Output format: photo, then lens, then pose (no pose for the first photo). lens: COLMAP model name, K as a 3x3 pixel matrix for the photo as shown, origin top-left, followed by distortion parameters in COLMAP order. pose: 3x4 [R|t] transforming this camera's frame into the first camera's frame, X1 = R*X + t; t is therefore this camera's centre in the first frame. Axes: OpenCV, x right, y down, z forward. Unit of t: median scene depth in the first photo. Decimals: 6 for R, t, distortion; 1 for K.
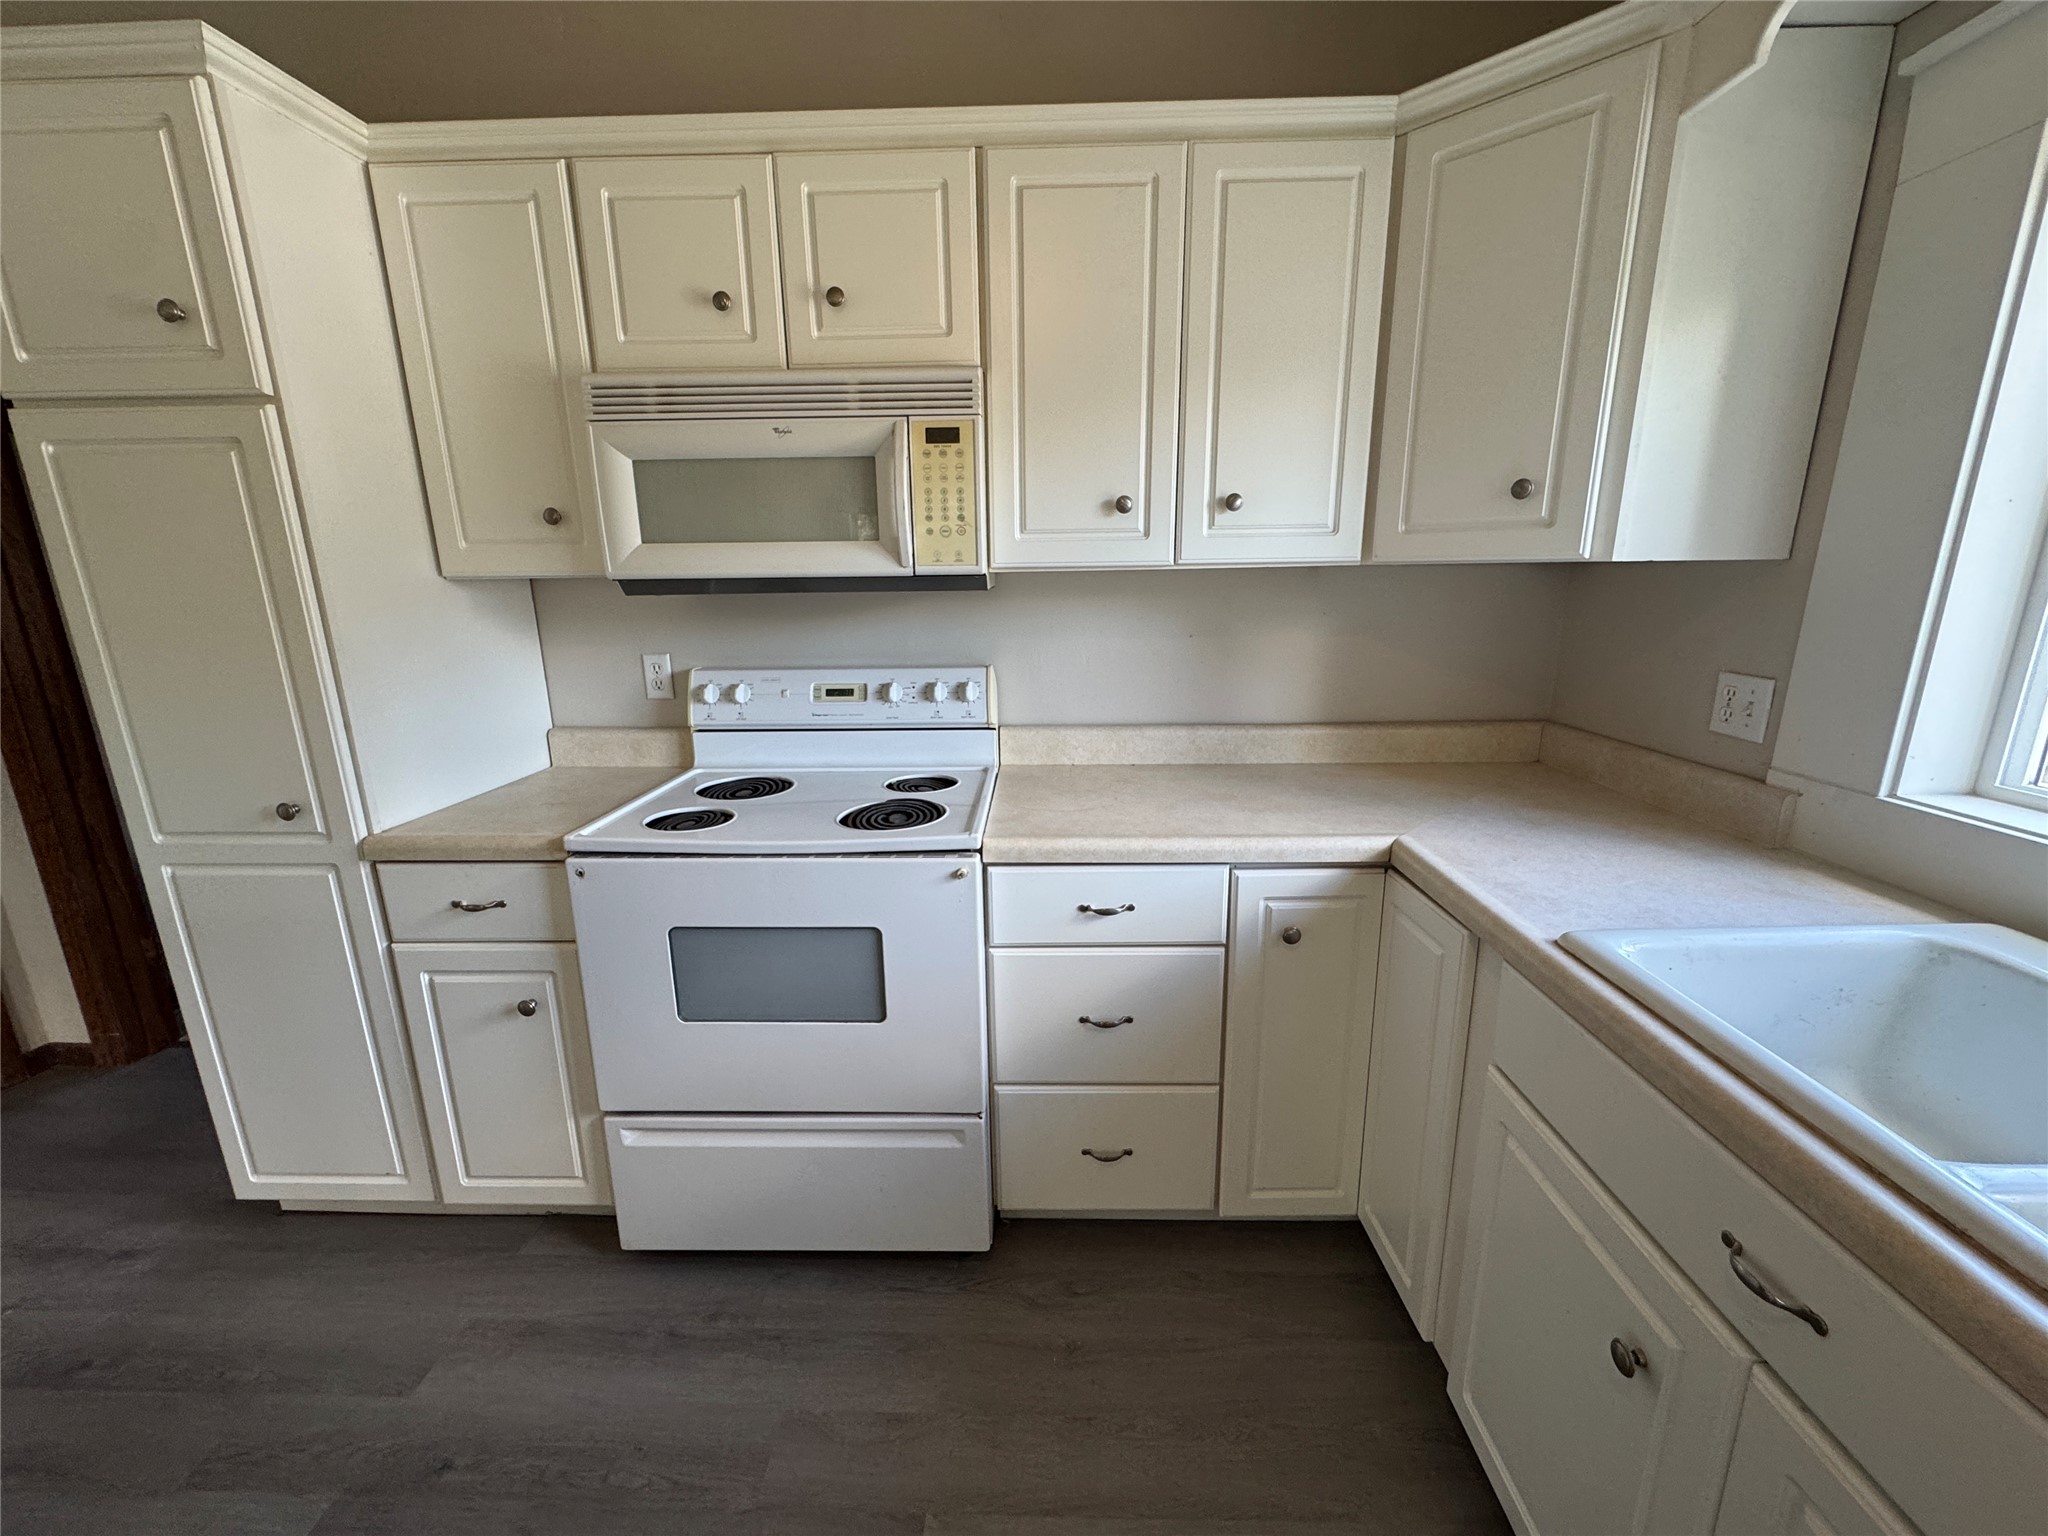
lens RADIAL K [[821.8, 0, 1025.0], [0, 821.8, 771.3], [0, 0, 1]] dist [-0.004562, -0.000186]
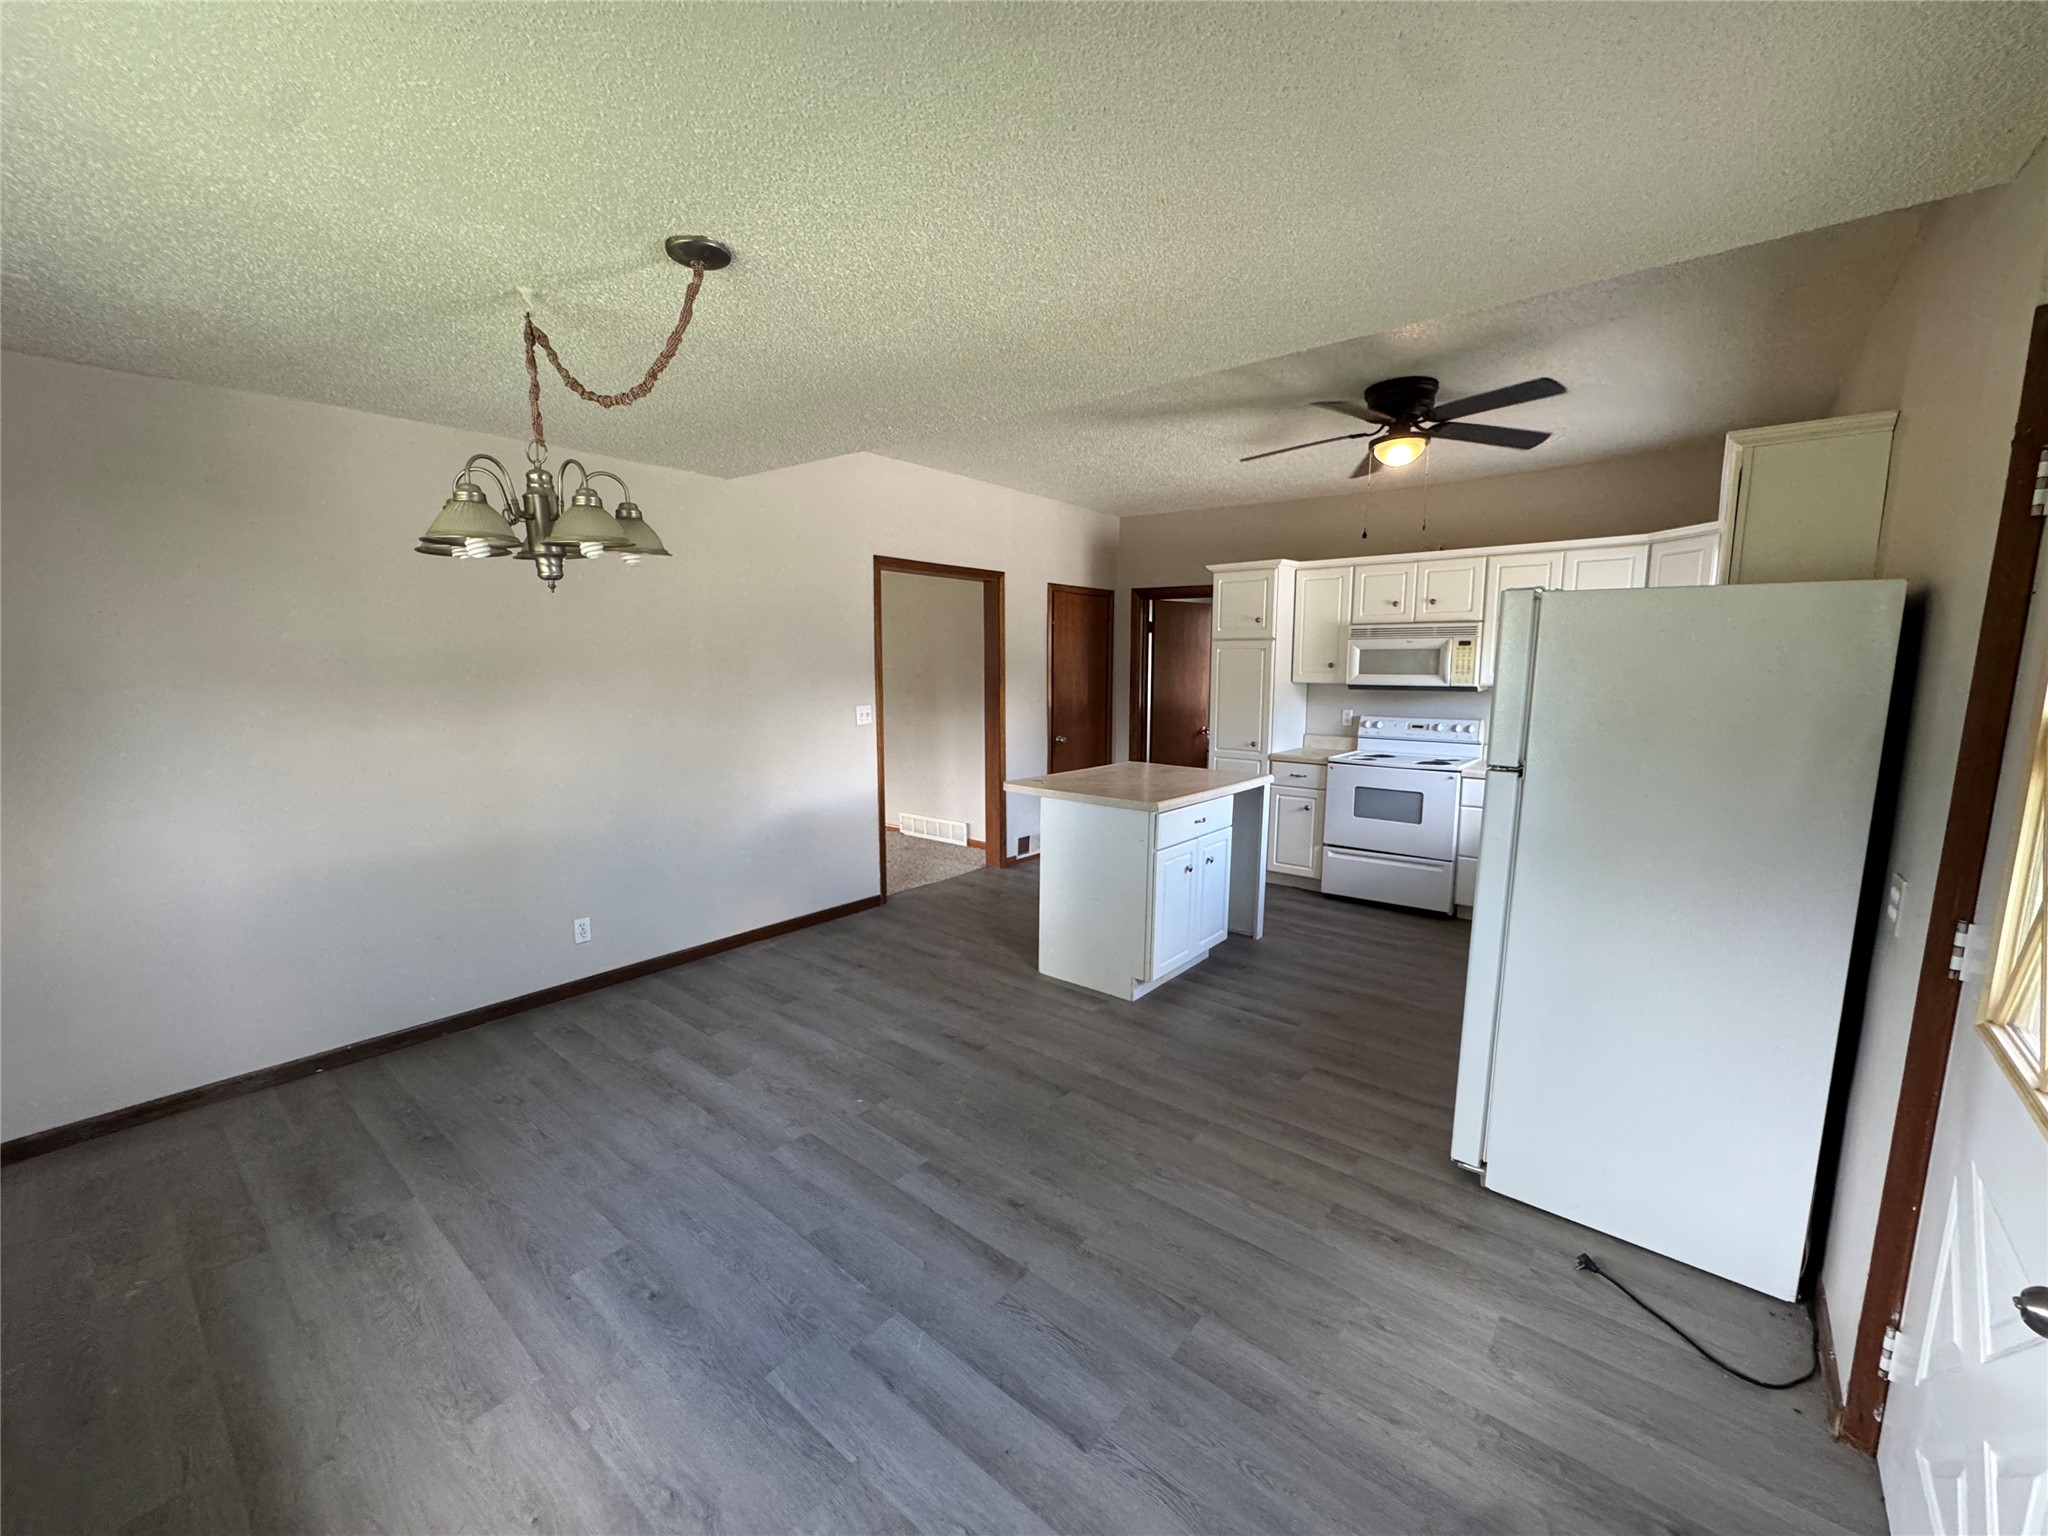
lens RADIAL K [[821.8, 0, 1020.5], [0, 821.8, 766.5], [0, 0, 1]] dist [-0.004562, -0.000186]
pose [[0.786732, 0.091659, -0.610452, 0.501289], [-0.155485, 0.986454, -0.052270, 0.465118], [0.597392, 0.136039, 0.790327, -2.337844]]
